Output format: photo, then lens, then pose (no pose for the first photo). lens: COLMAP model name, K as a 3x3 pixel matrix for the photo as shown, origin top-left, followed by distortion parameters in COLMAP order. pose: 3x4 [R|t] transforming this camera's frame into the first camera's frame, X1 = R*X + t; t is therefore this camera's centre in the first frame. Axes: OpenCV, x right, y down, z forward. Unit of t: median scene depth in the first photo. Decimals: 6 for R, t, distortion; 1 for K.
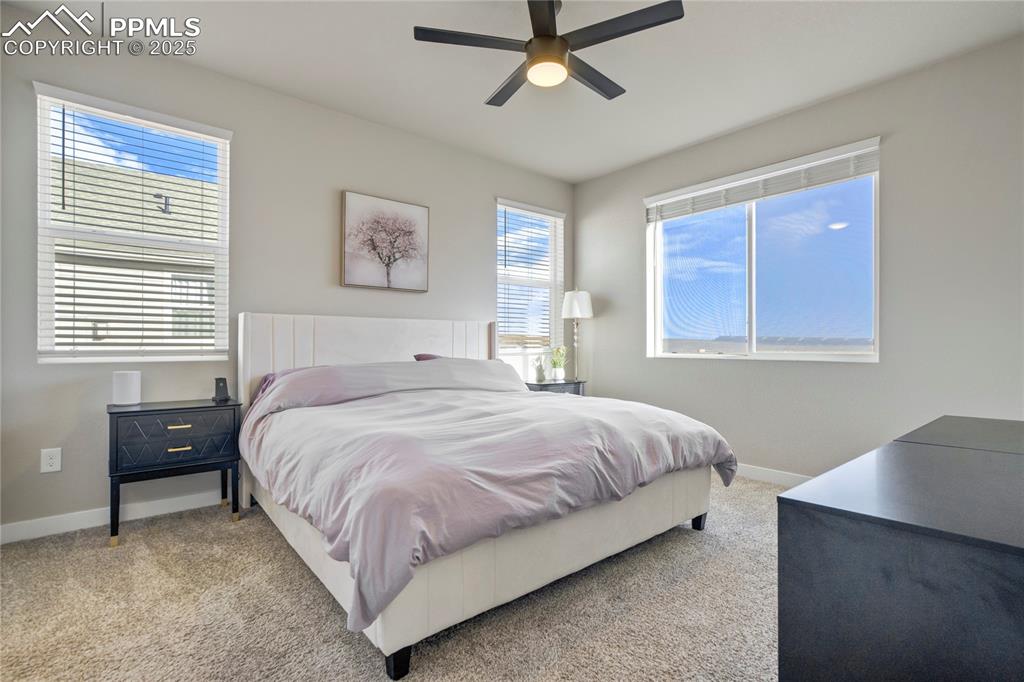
lens RADIAL K [[480.9, 0, 505.8], [0, 480.9, 342.0], [0, 0, 1]] dist [-0.033236, 0.011537]
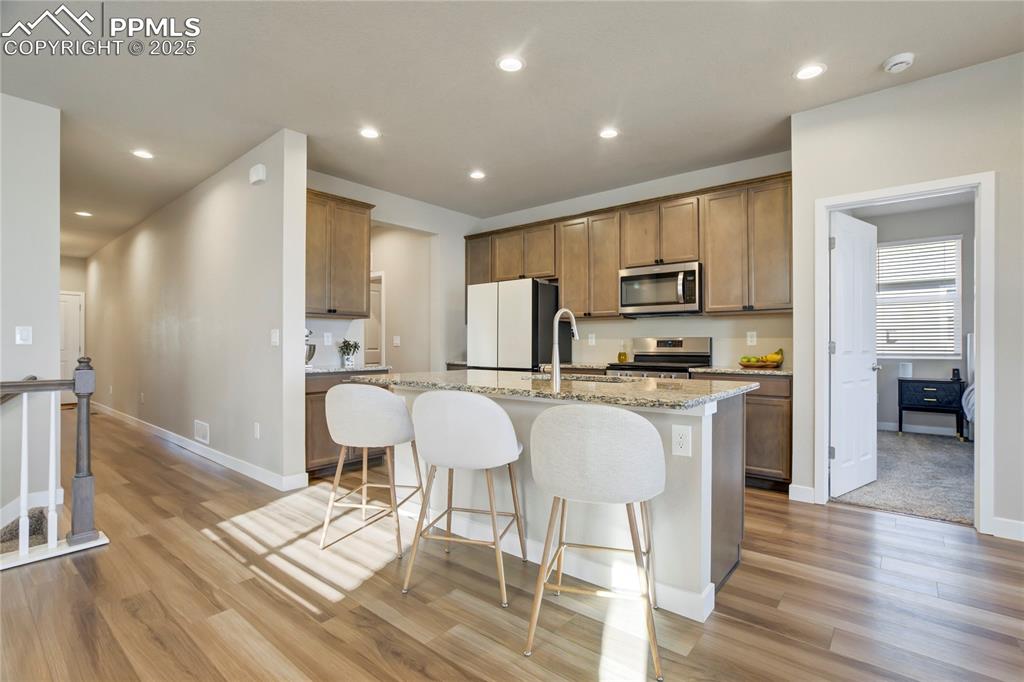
lens RADIAL K [[480.9, 0, 519.8], [0, 480.9, 344.8], [0, 0, 1]] dist [-0.033236, 0.011537]
pose [[0.188880, -0.007311, -0.981973, 0.951078], [0.007518, 0.999954, -0.005999, -0.021025], [0.981971, -0.006250, 0.188926, -1.100221]]
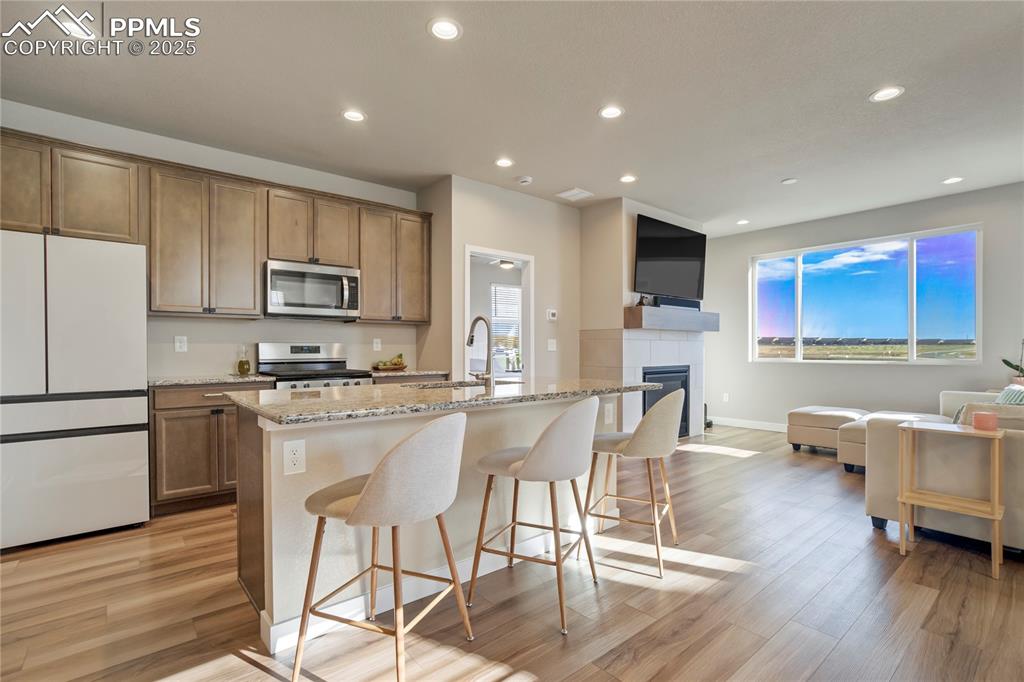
lens RADIAL K [[480.9, 0, 517.1], [0, 480.9, 348.8], [0, 0, 1]] dist [-0.033236, 0.011537]
pose [[0.999941, -0.010734, 0.001764, 0.135115], [0.010724, 0.999928, 0.005438, -0.033850], [-0.001822, -0.005419, 0.999984, -1.769309]]
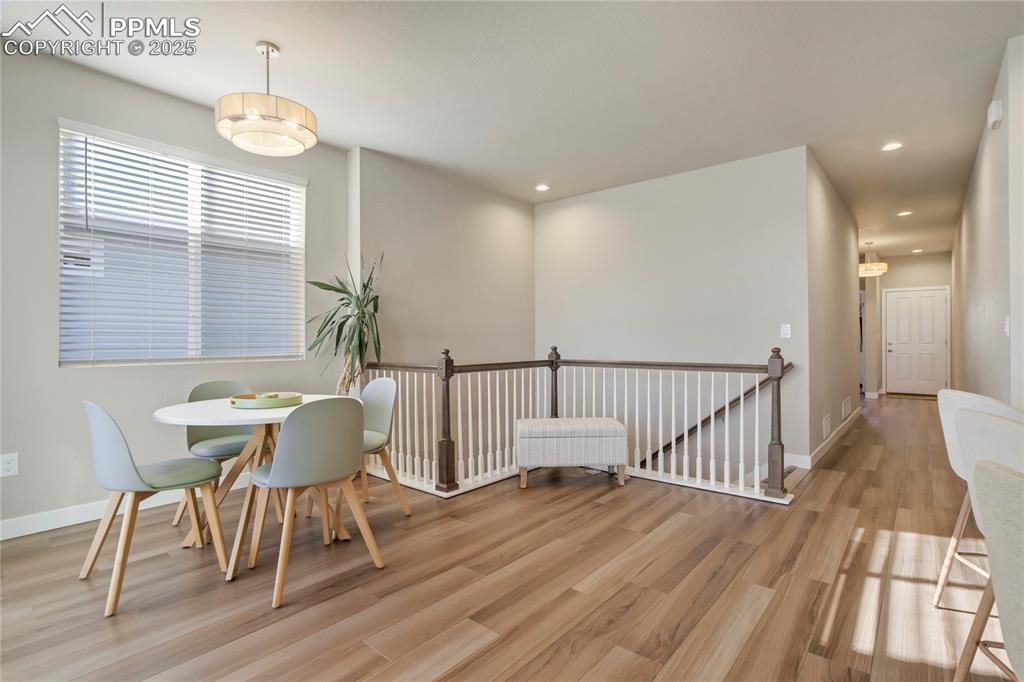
lens RADIAL K [[480.9, 0, 514.3], [0, 480.9, 342.9], [0, 0, 1]] dist [-0.033236, 0.011537]
pose [[-0.985802, -0.000879, -0.167907, 0.709039], [-0.000358, 0.999995, -0.003136, -0.017408], [0.167909, -0.003032, -0.985798, -0.746590]]
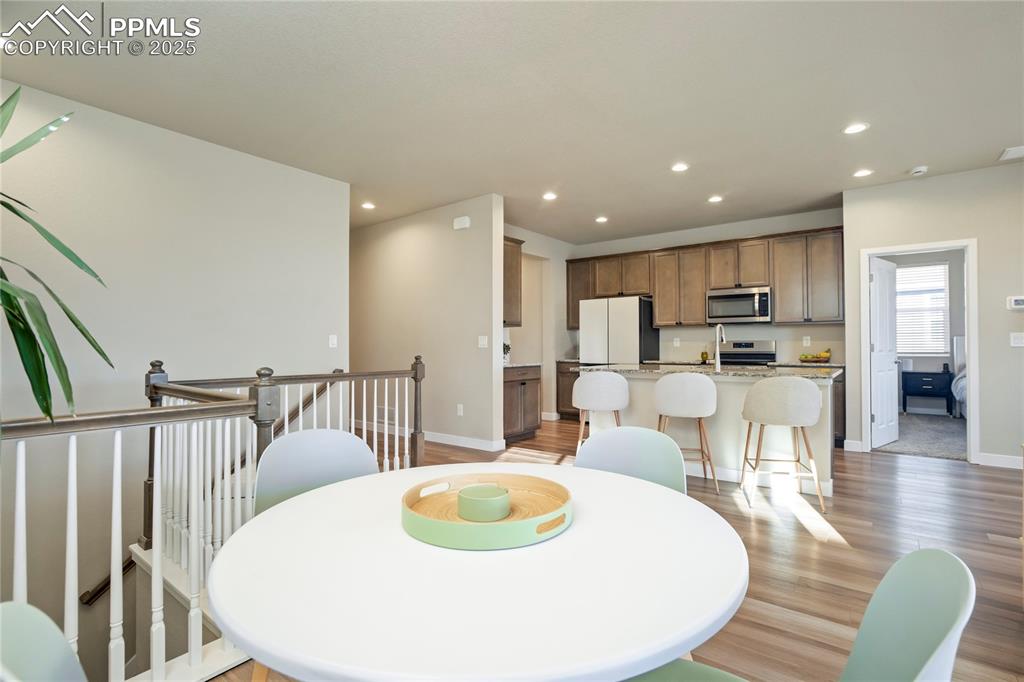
lens RADIAL K [[480.9, 0, 525.6], [0, 480.9, 340.5], [0, 0, 1]] dist [-0.033236, 0.011537]
pose [[0.223781, -0.021116, -0.974411, 1.351933], [0.011761, 0.999751, -0.018964, -0.023082], [0.974568, -0.007216, 0.223974, -1.739818]]
